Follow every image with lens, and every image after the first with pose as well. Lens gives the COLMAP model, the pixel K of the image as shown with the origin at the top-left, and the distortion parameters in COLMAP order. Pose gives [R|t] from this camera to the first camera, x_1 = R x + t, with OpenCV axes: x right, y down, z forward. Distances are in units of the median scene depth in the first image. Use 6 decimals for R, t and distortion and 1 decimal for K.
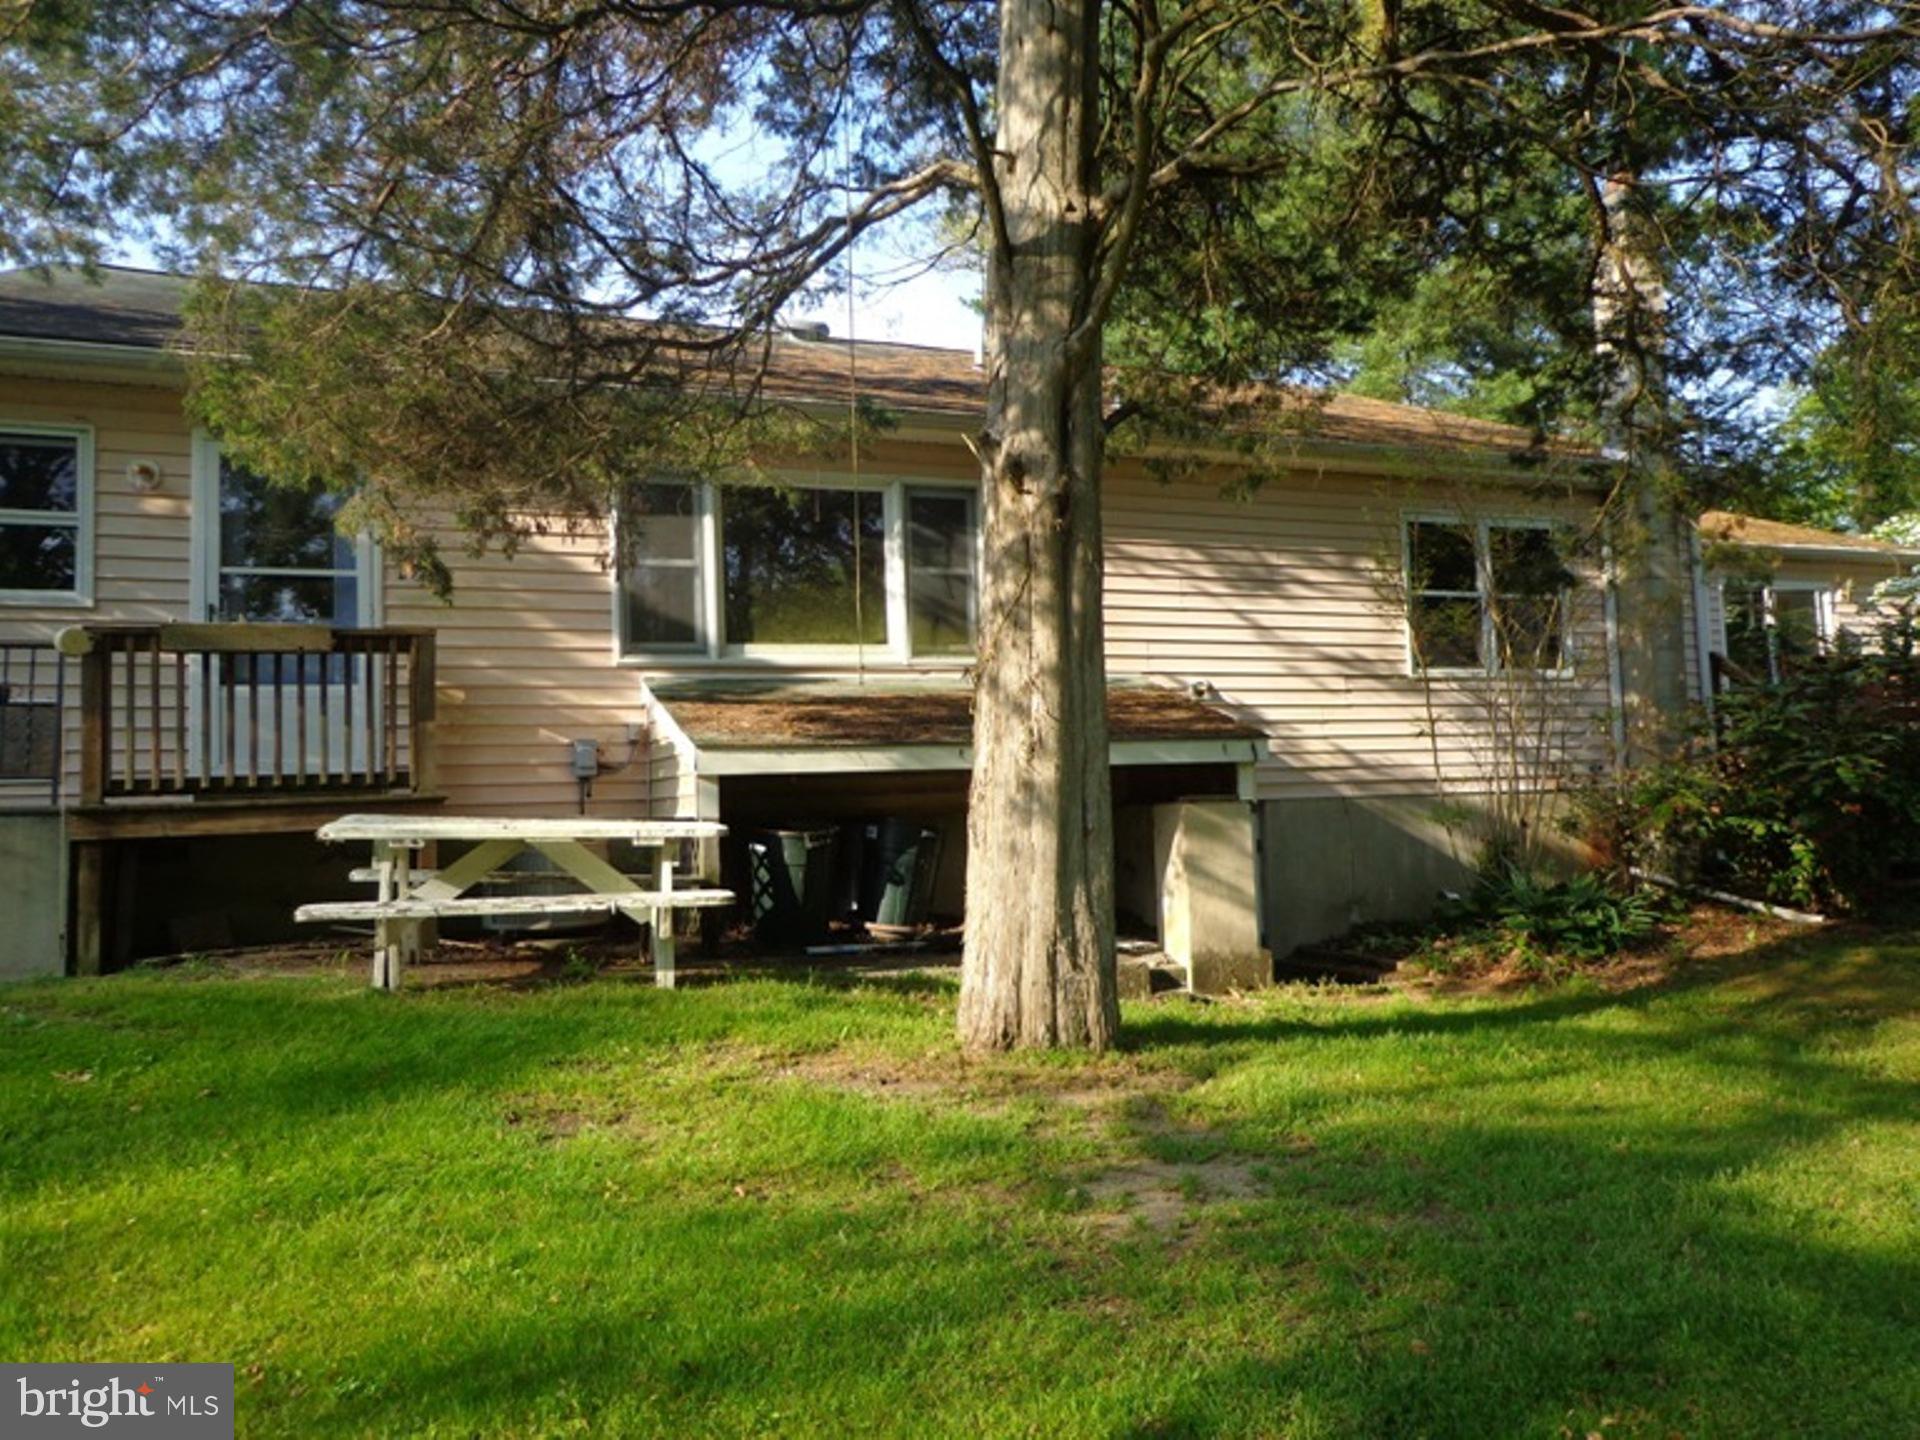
lens RADIAL K [[1411.3, 0, 956.7], [0, 1411.3, 731.2], [0, 0, 1]] dist [-0.002816, 0.005171]
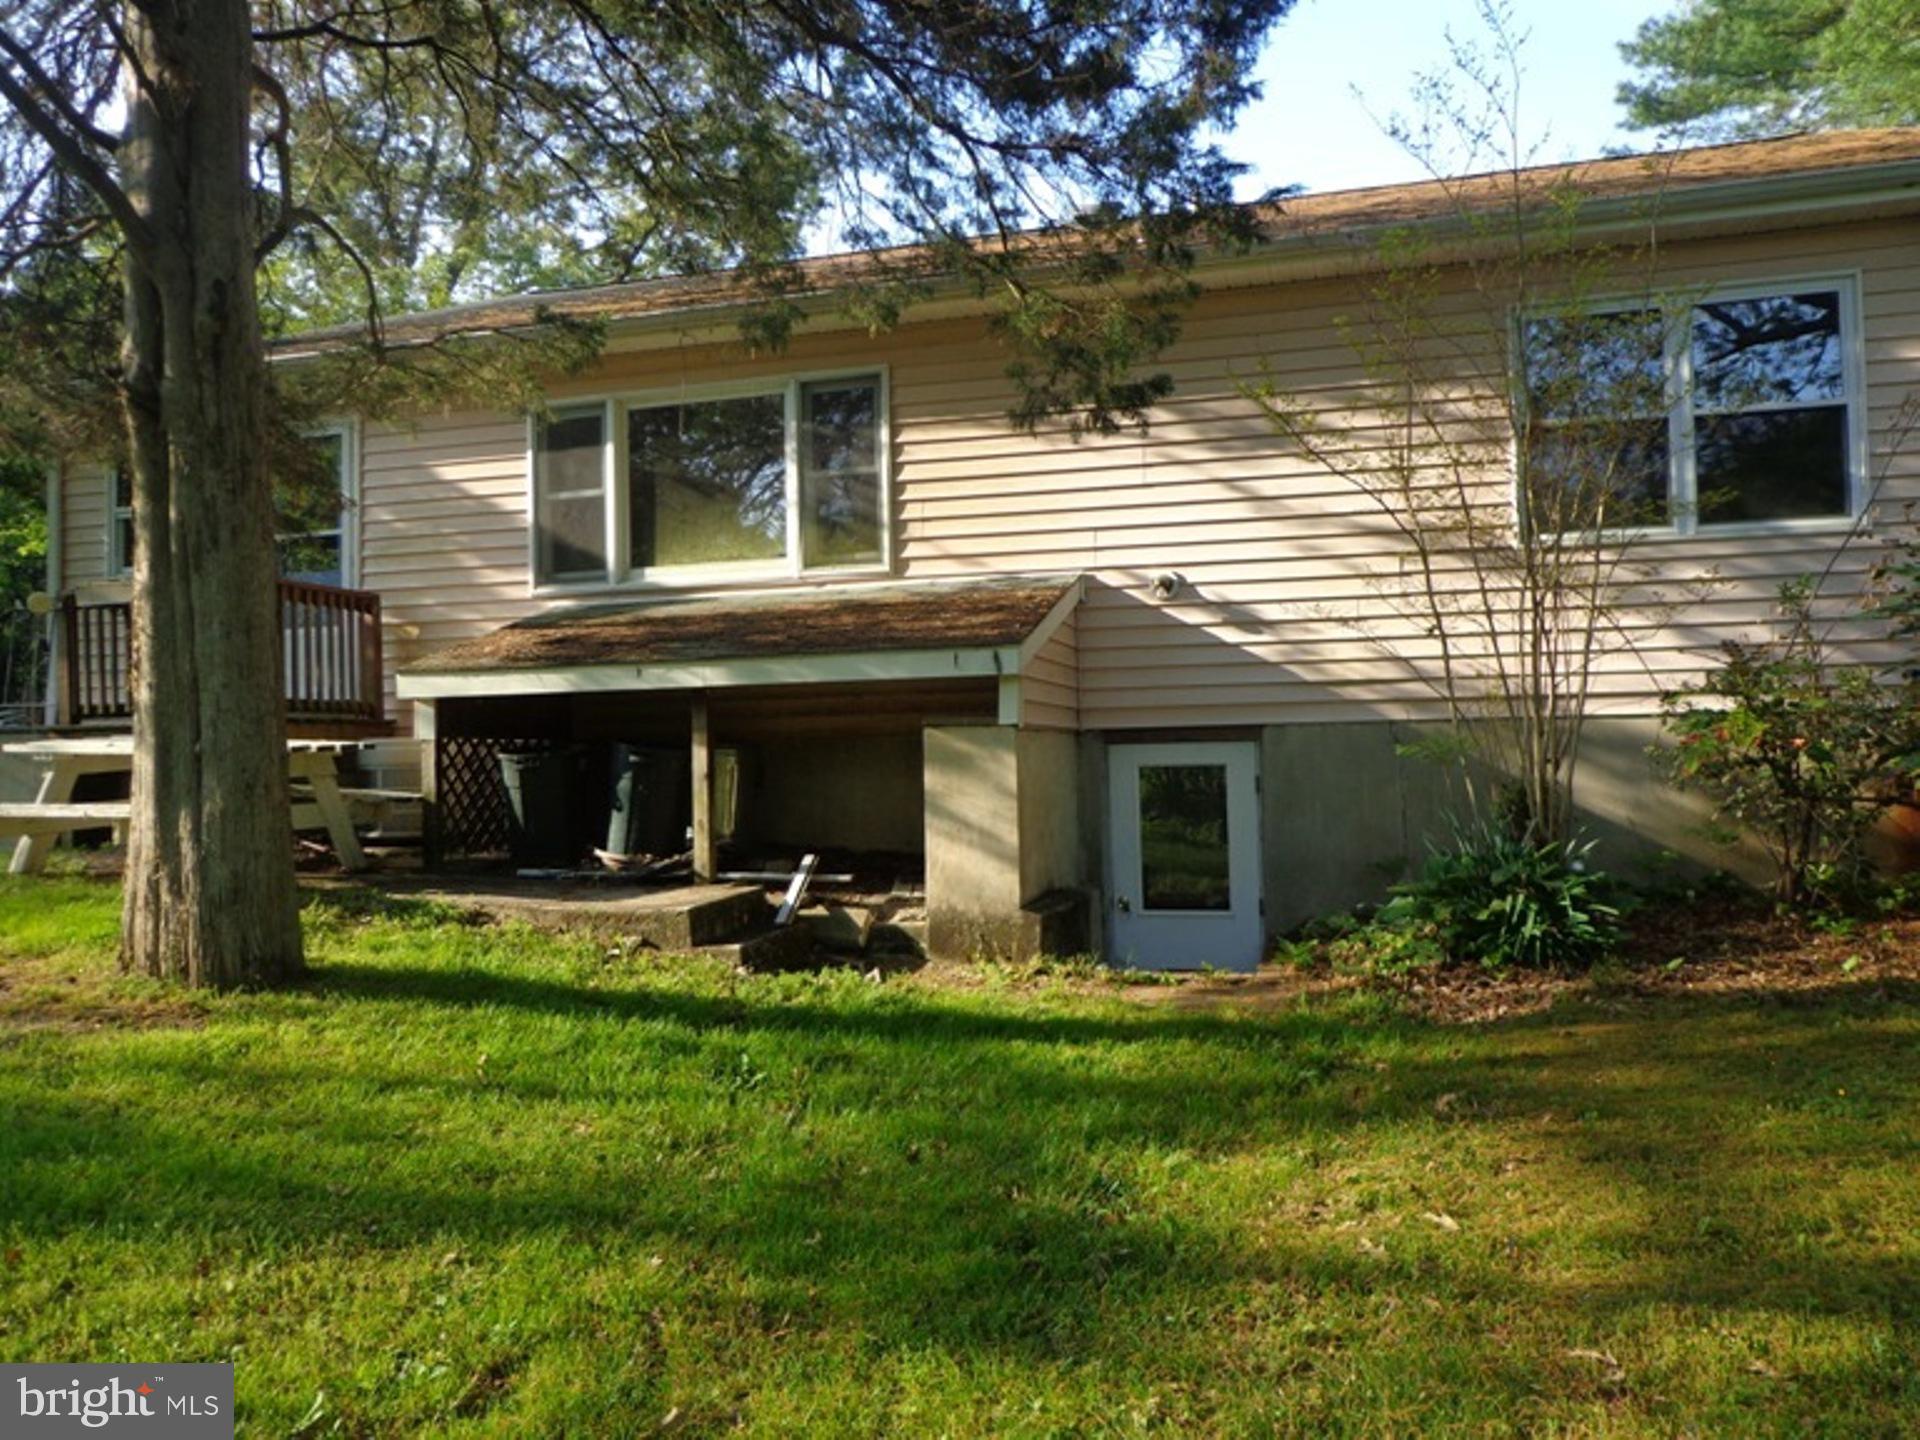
lens RADIAL K [[1411.3, 0, 958.6], [0, 1411.3, 707.9], [0, 0, 1]] dist [-0.002816, 0.005171]
pose [[0.787023, -0.006180, -0.616892, 0.650292], [0.026488, 0.999366, 0.023781, 0.019690], [0.616354, -0.035056, 0.786688, 0.351549]]
